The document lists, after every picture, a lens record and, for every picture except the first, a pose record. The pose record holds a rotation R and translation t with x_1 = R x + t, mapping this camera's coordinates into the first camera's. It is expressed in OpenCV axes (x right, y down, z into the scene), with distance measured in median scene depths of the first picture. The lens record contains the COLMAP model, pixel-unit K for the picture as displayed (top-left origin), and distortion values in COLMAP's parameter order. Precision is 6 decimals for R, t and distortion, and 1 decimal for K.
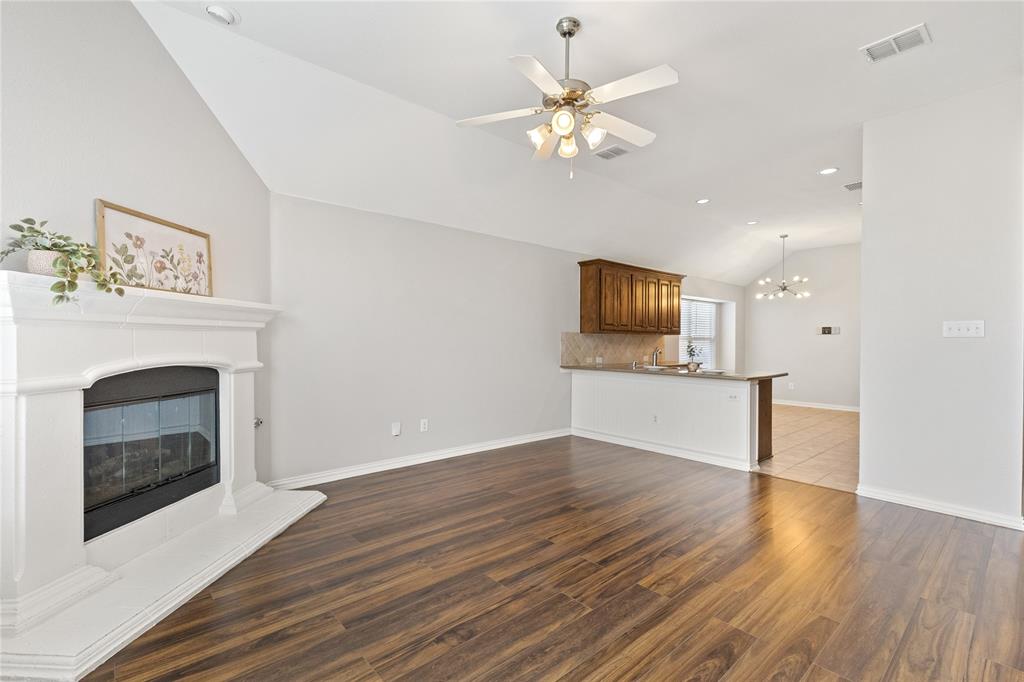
lens RADIAL K [[458.7, 0, 510.6], [0, 458.7, 339.5], [0, 0, 1]] dist [-0.005366, -0.000964]
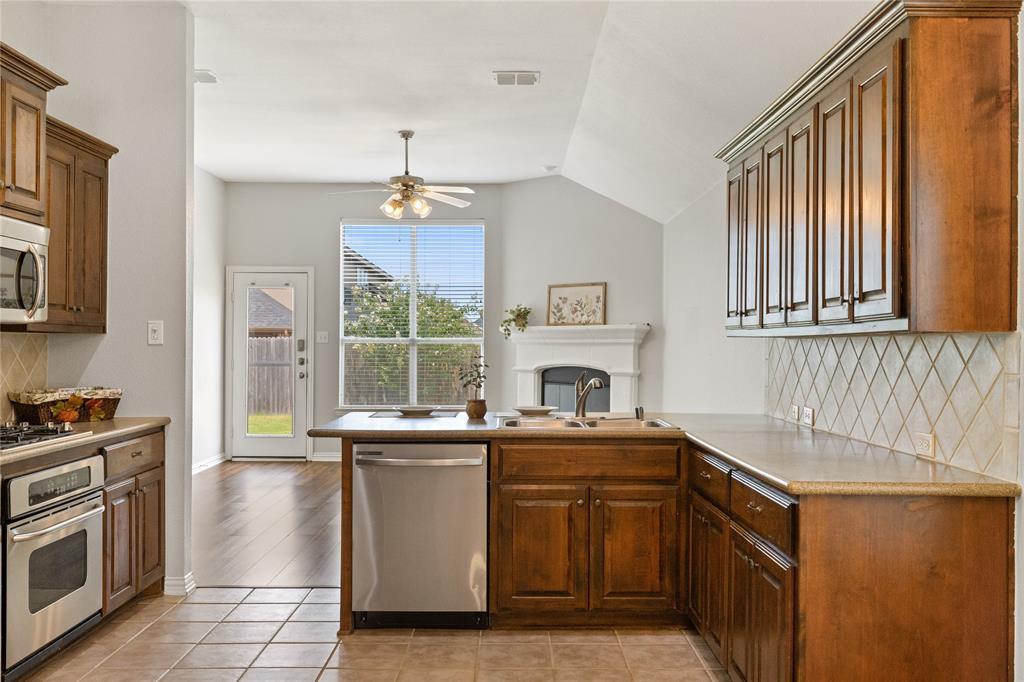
lens RADIAL K [[943.2, 0, 512.8], [0, 943.2, 342.9], [0, 0, 1]] dist [0.017370, 0.000000]
pose [[-0.649521, -0.009356, -0.760286, 1.897862], [-0.004707, 0.999955, -0.008284, -0.002236], [0.760329, -0.001802, -0.649536, 2.790333]]
